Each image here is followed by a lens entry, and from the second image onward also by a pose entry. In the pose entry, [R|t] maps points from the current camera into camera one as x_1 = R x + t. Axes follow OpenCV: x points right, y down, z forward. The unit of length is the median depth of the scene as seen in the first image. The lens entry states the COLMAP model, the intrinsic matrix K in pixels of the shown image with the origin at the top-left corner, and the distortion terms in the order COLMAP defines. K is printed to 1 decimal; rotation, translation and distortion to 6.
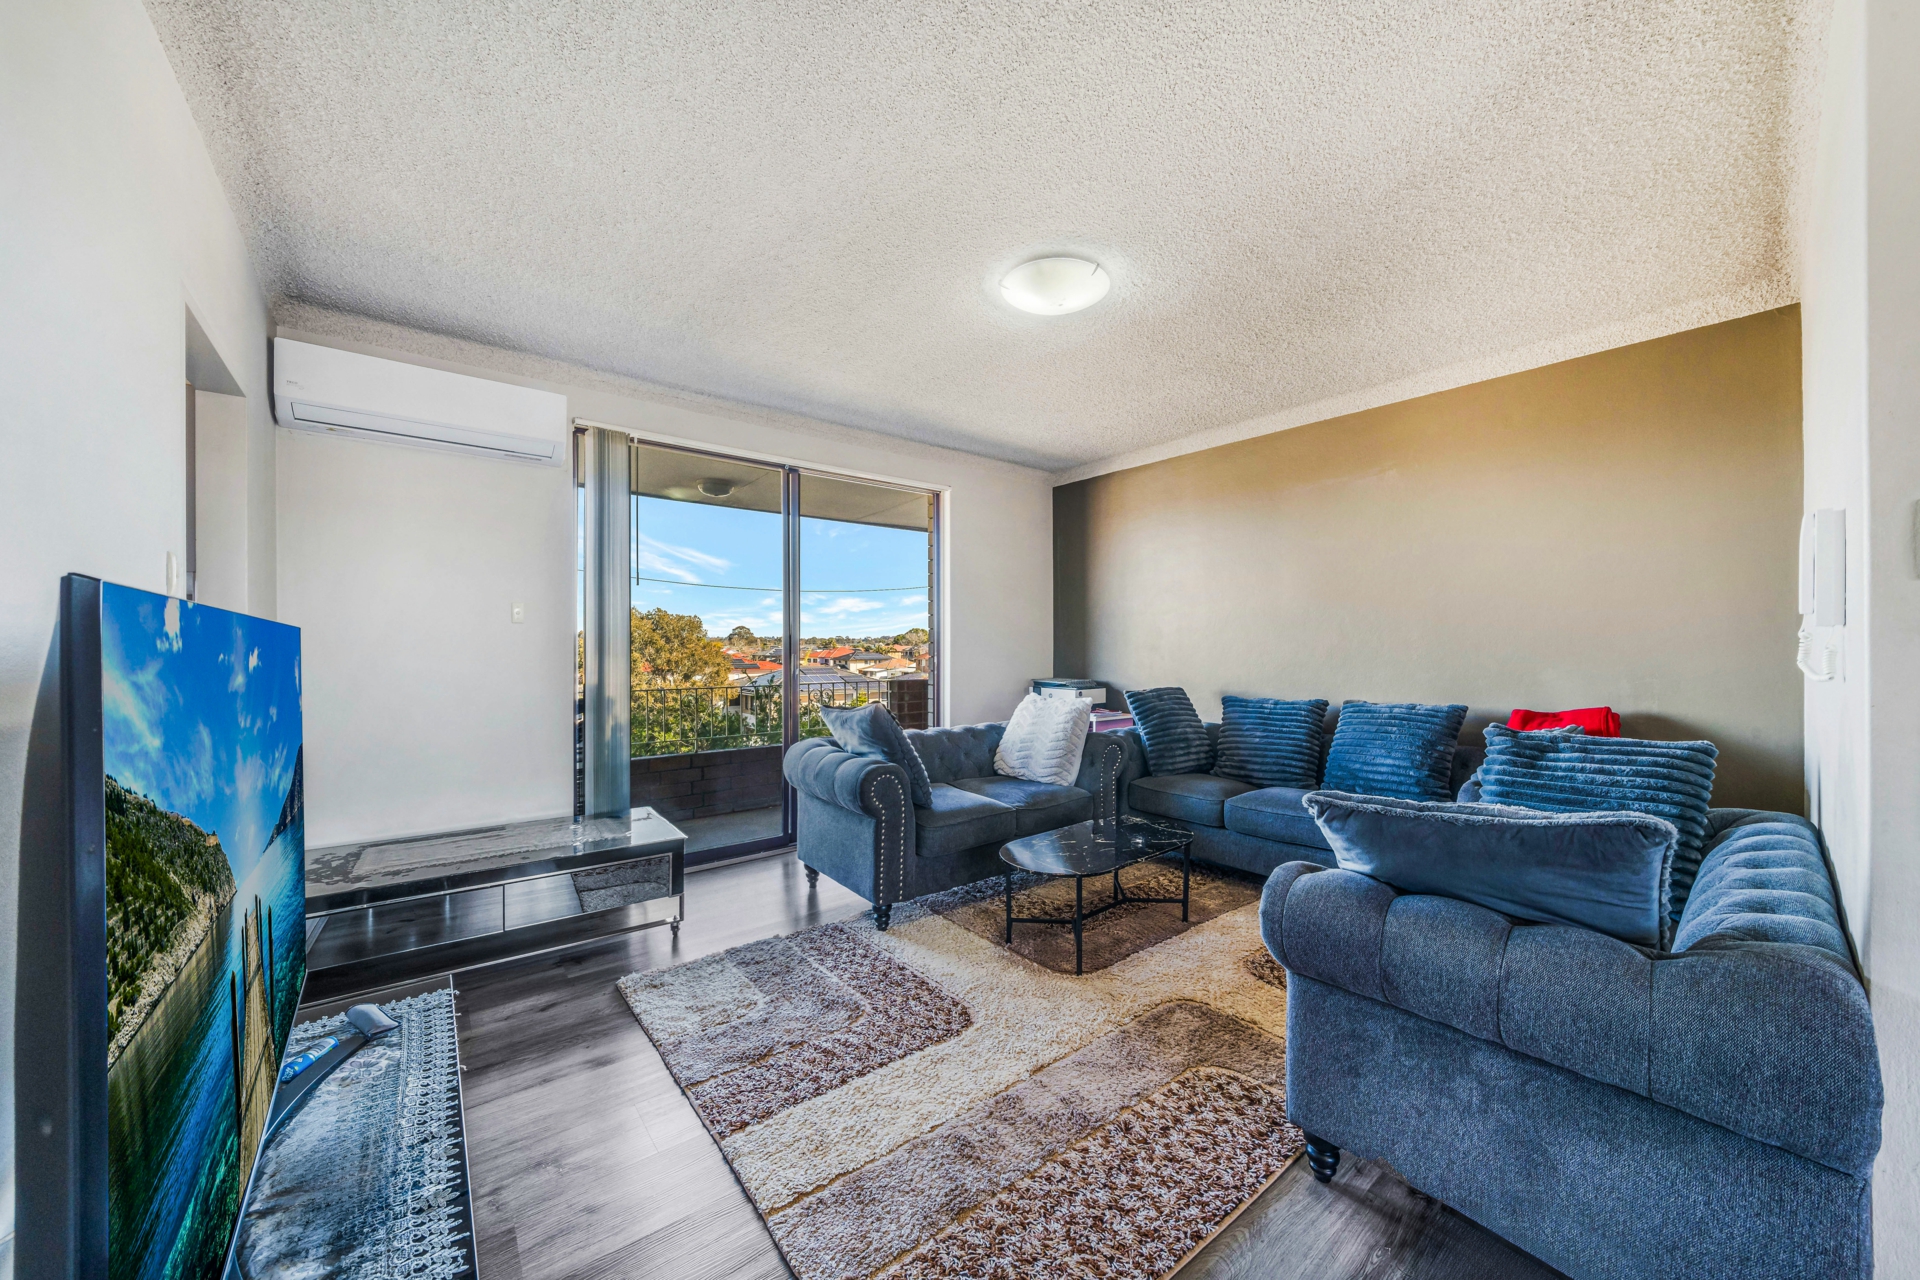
lens RADIAL K [[676.2, 0, 963.4], [0, 676.2, 645.2], [0, 0, 1]] dist [-0.001046, 0.000271]
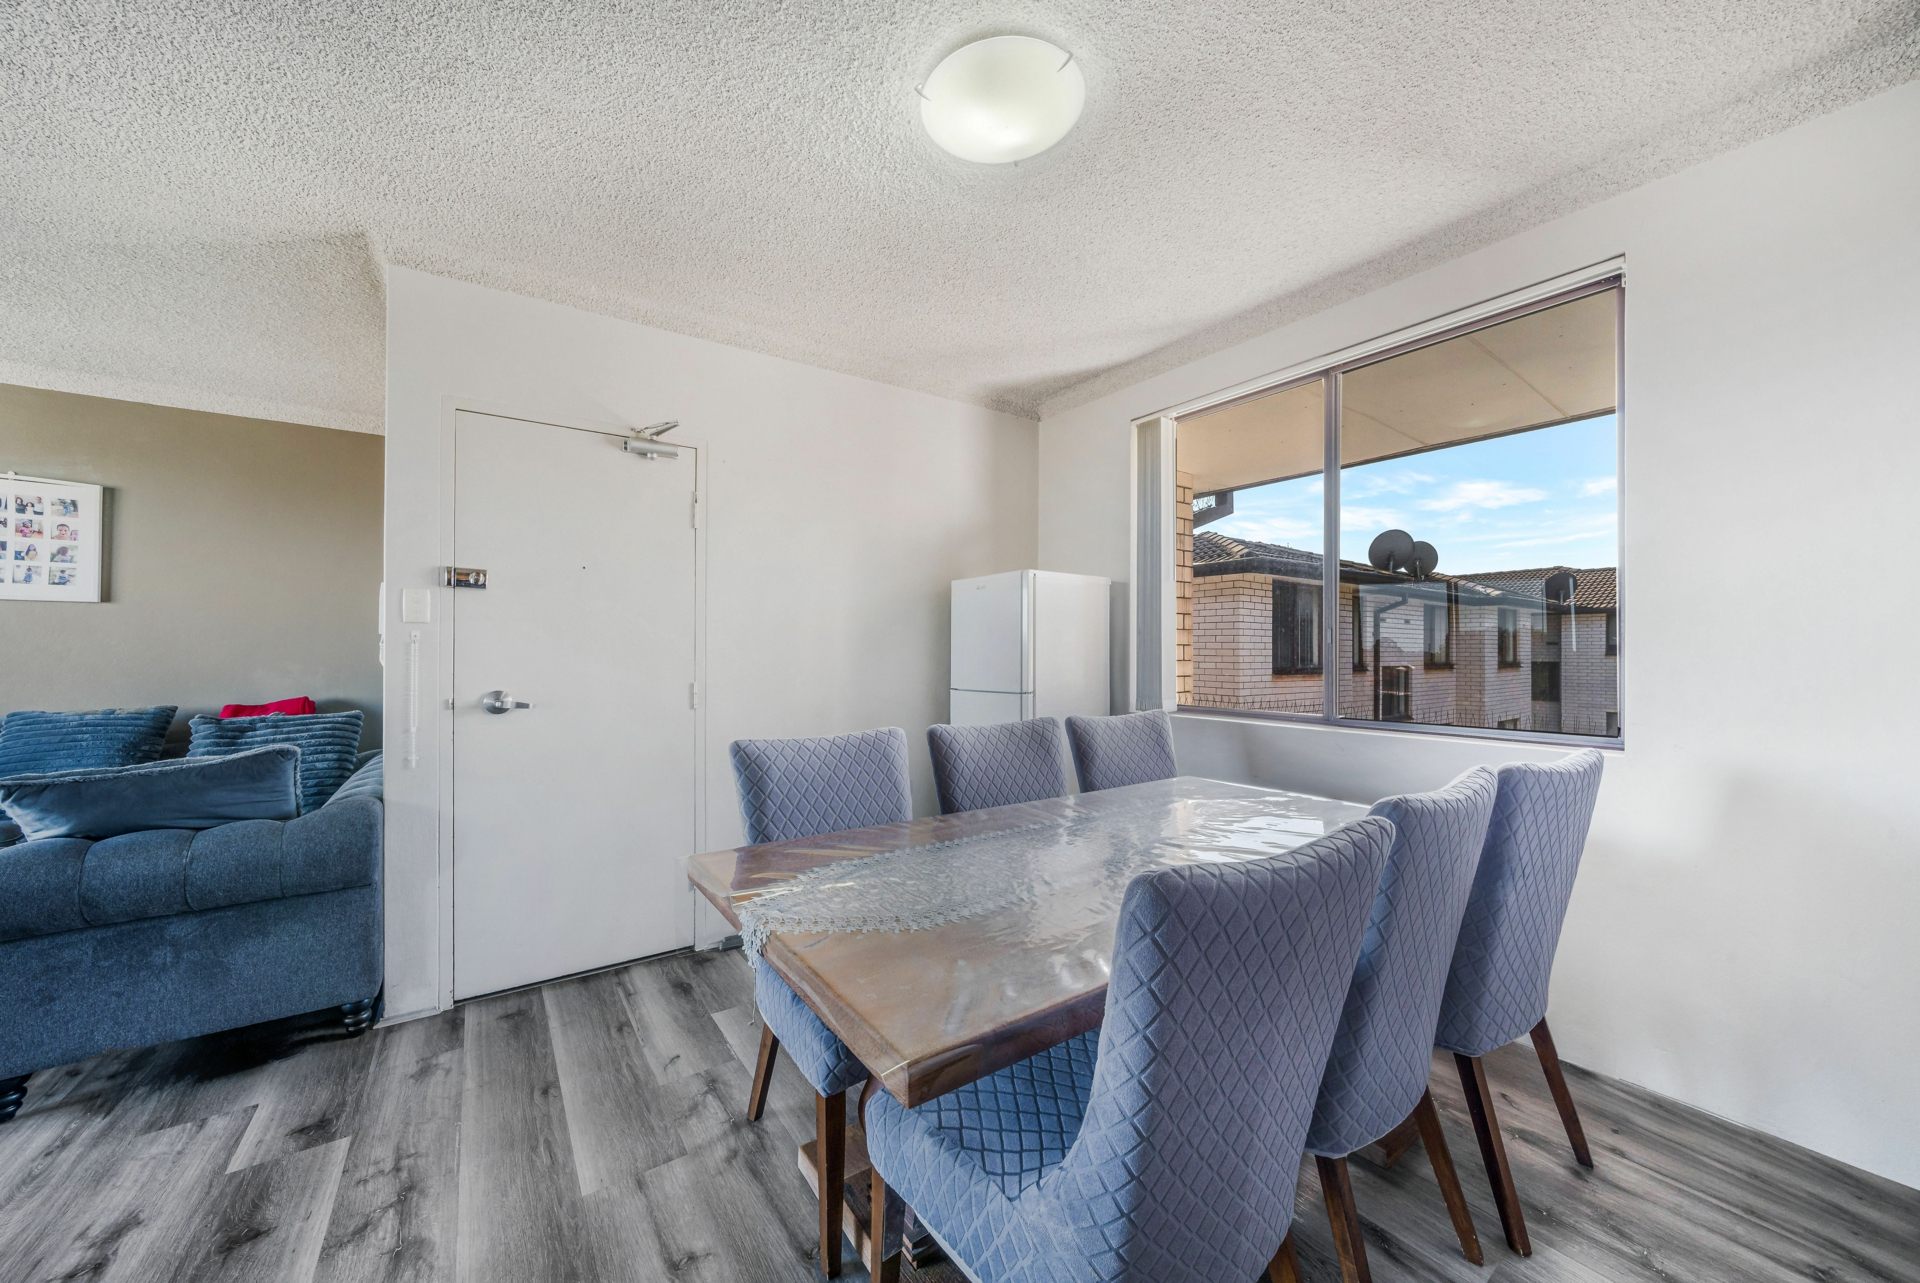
lens RADIAL K [[676.2, 0, 964.2], [0, 676.2, 643.9], [0, 0, 1]] dist [-0.001046, 0.000271]
pose [[0.082102, 0.002582, 0.996621, -0.493692], [0.004803, 0.999984, -0.002987, -0.005282], [-0.996612, 0.005032, 0.082089, -0.738528]]
